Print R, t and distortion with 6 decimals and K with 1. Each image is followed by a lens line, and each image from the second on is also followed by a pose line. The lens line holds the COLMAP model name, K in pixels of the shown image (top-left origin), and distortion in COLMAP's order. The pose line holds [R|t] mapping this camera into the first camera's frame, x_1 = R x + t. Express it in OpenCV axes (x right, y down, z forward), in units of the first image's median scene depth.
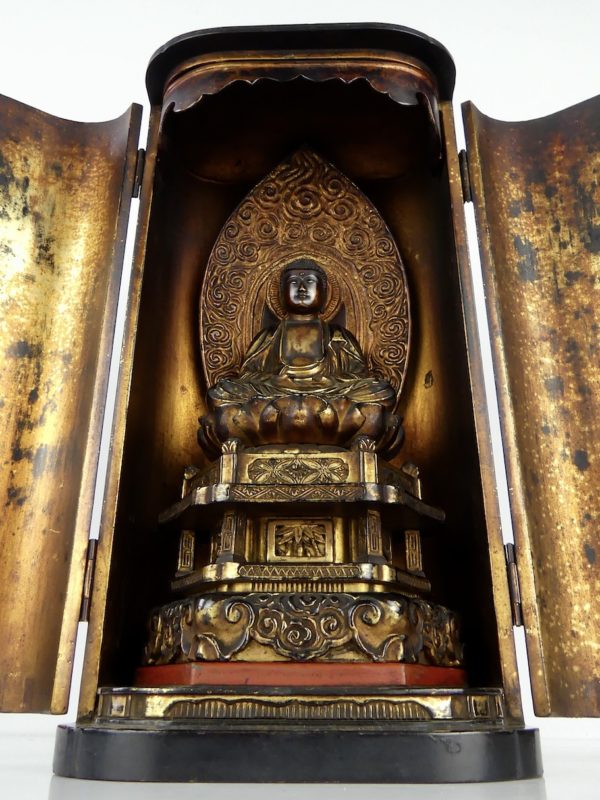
lens RADIAL K [[720.2, 0, 298.0], [0, 720.2, 343.4], [0, 0, 1]] dist [-0.042007, 0.033701]
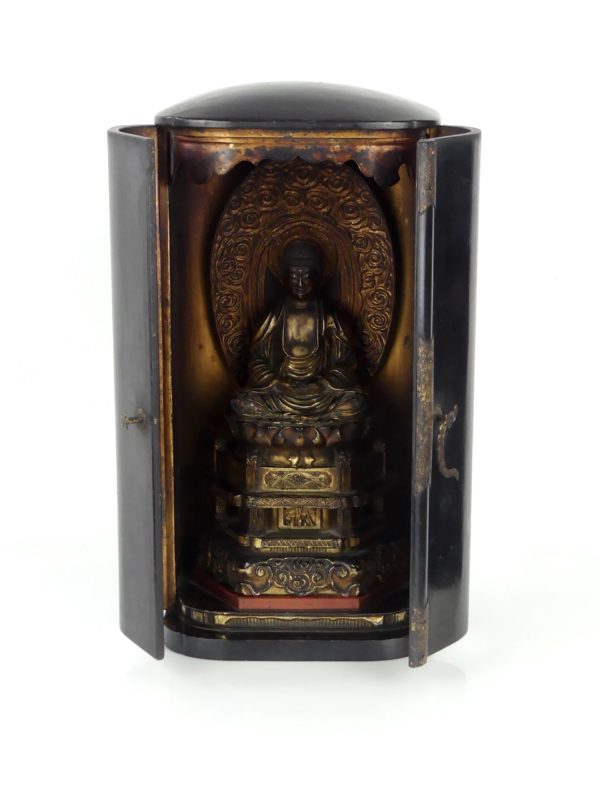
lens RADIAL K [[1838.1, 0, 298.8], [0, 1838.1, 400.2], [0, 0, 1]] dist [-0.099812, 0.000000]
pose [[0.999980, -0.006344, -0.000025, 0.002305], [0.004967, 0.780433, 0.625219, -2.080049], [-0.003947, -0.625207, 0.780449, -1.677278]]
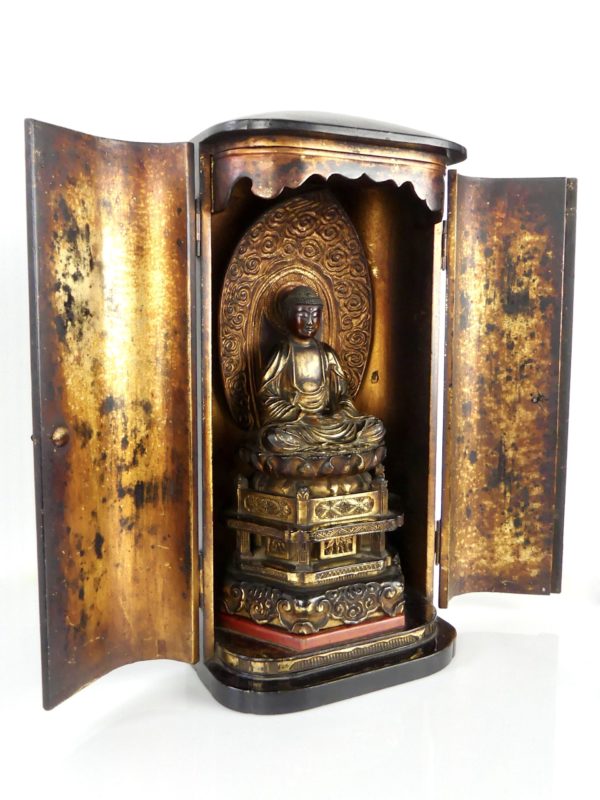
lens RADIAL K [[720.2, 0, 286.6], [0, 720.2, 378.7], [0, 0, 1]] dist [-0.042007, 0.033701]
pose [[0.891475, -0.051825, 0.450096, -0.687937], [-0.190669, 0.858267, 0.476469, -0.667912], [-0.410996, -0.510580, 0.755242, 0.034230]]
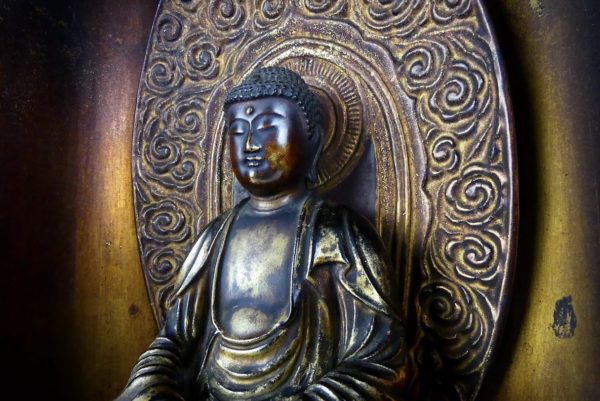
lens RADIAL K [[446.6, 0, 302.2], [0, 446.6, 204.9], [0, 0, 1]] dist [-0.021863, -0.008418]
pose [[0.919000, -0.057286, -0.390073, 0.170160], [0.178680, 0.942463, 0.282555, -0.133804], [0.351443, -0.329367, 0.876359, 0.864136]]
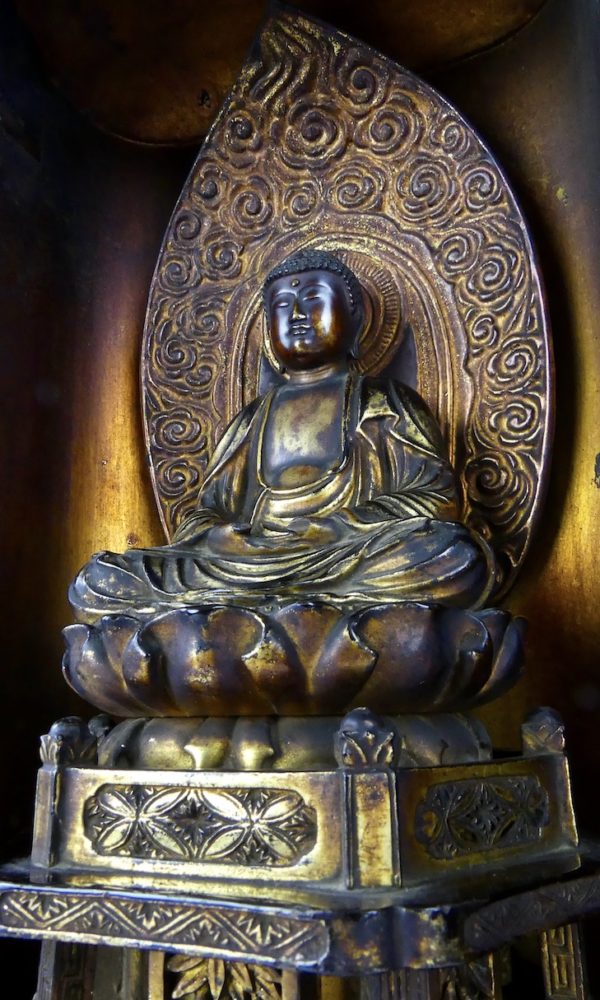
lens RADIAL K [[743.9, 0, 306.2], [0, 743.9, 506.0], [0, 0, 1]] dist [-0.026814, -0.007374]
pose [[0.943350, -0.111386, -0.312545, 0.174355], [0.165558, 0.974344, 0.152463, -0.031320], [0.287544, -0.195571, 0.937588, 0.601169]]
